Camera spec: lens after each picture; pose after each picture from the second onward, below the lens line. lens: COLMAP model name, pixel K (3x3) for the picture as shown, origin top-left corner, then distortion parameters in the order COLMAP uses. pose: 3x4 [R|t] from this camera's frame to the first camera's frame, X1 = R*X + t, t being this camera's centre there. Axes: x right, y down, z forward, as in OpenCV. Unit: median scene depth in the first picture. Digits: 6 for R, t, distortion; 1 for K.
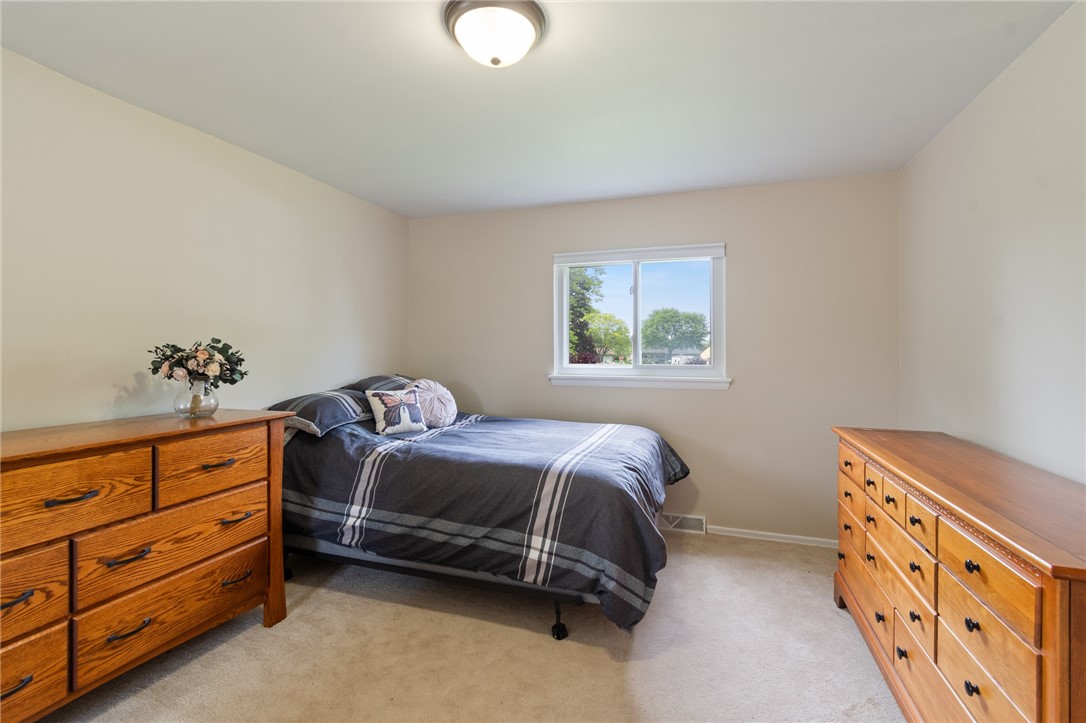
lens RADIAL K [[487.5, 0, 543.1], [0, 487.5, 356.2], [0, 0, 1]] dist [0.004449, 0.000074]
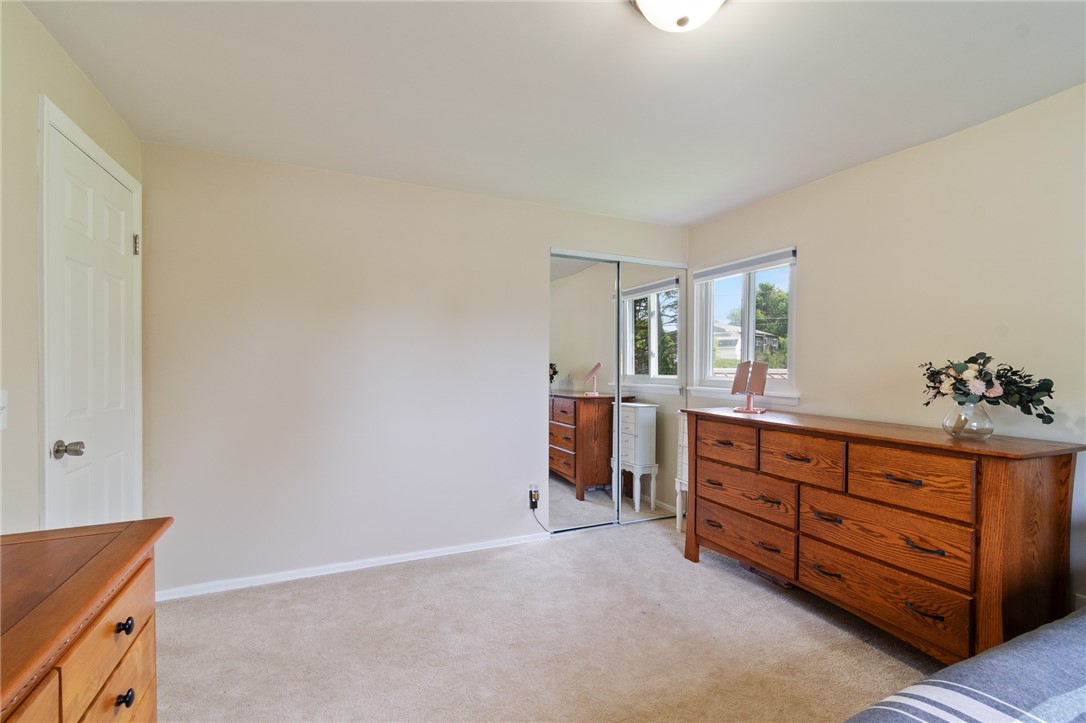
lens RADIAL K [[487.5, 0, 543.4], [0, 487.5, 362.8], [0, 0, 1]] dist [0.004449, 0.000074]
pose [[-0.724285, 0.003171, -0.689494, 0.608522], [-0.009166, 0.999857, 0.014227, -0.029075], [0.689440, 0.016624, -0.724152, 1.313966]]
